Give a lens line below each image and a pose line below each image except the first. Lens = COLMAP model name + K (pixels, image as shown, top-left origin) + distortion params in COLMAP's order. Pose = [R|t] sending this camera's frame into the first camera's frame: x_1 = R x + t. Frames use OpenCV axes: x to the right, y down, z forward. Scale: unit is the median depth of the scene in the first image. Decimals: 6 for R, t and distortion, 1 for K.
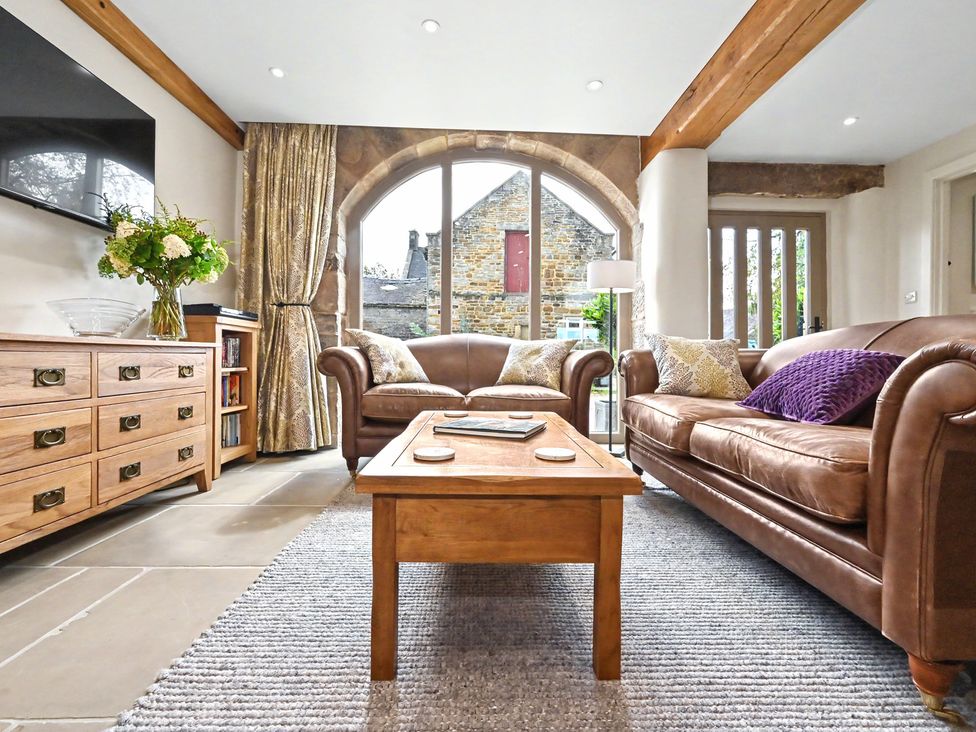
lens RADIAL K [[448.2, 0, 487.5], [0, 448.2, 352.0], [0, 0, 1]] dist [0.000112, 0.000126]
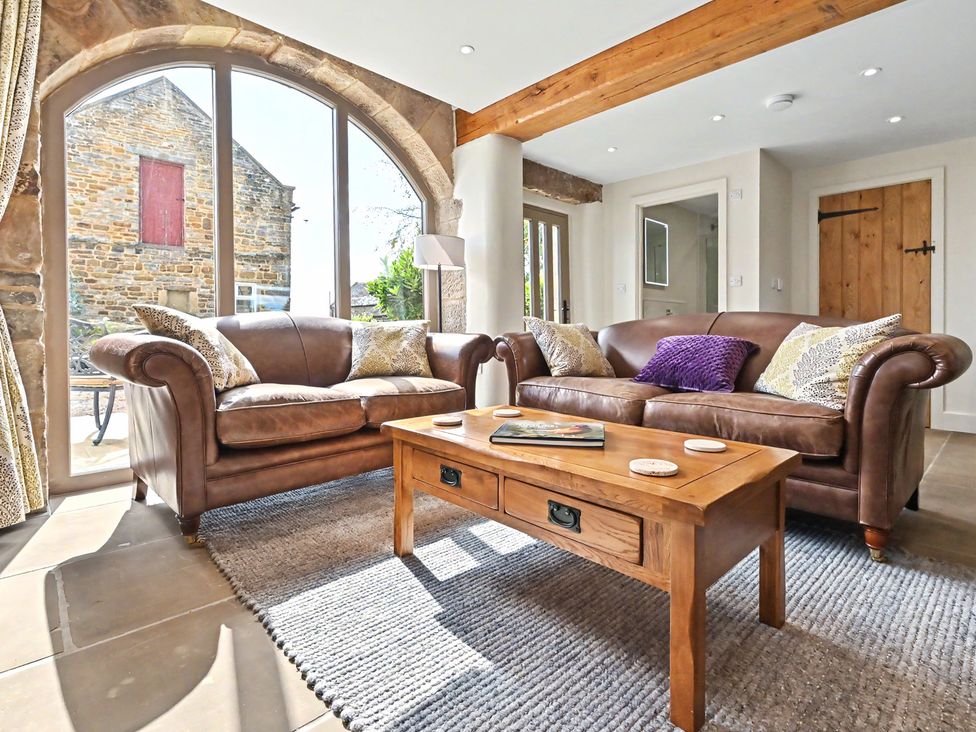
lens RADIAL K [[498.6, 0, 488.0], [0, 498.6, 327.7], [0, 0, 1]] dist [-0.000076, 0.000572]
pose [[0.739918, -0.009044, 0.672637, -0.354610], [0.001813, 0.999933, 0.011450, -0.023648], [-0.672695, -0.007252, 0.739884, 0.162637]]
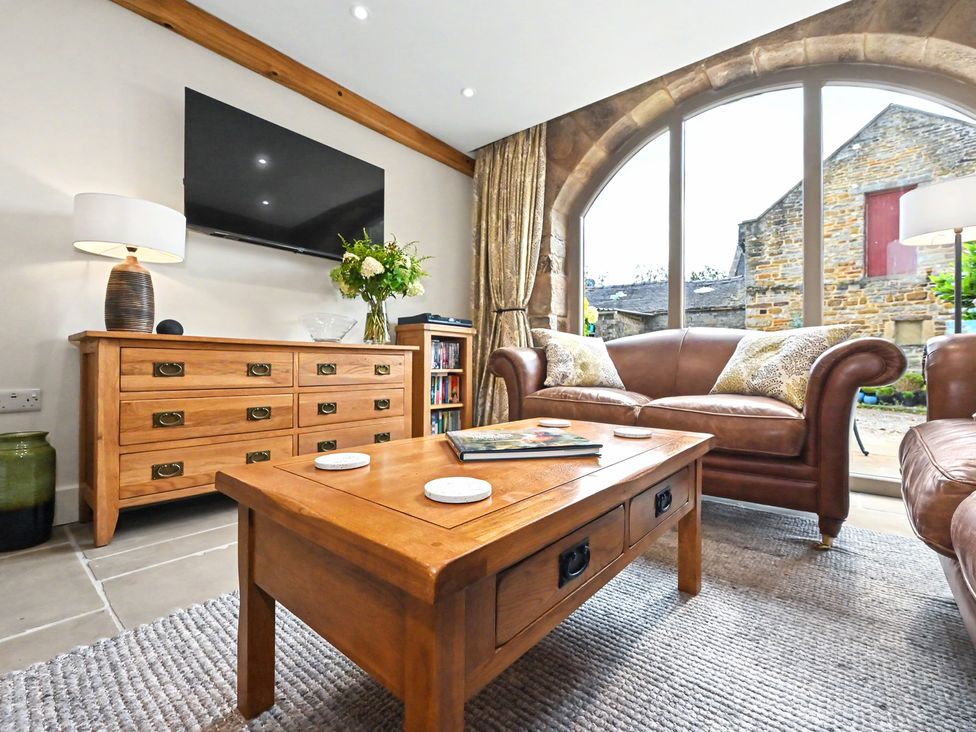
lens RADIAL K [[437.3, 0, 488.0], [0, 437.3, 361.0], [0, 0, 1]] dist [-0.000319, -0.000409]
pose [[0.749137, -0.011074, -0.662322, 0.199324], [0.008198, 0.999939, -0.007447, 0.019790], [0.662364, 0.000149, 0.749182, 0.201493]]
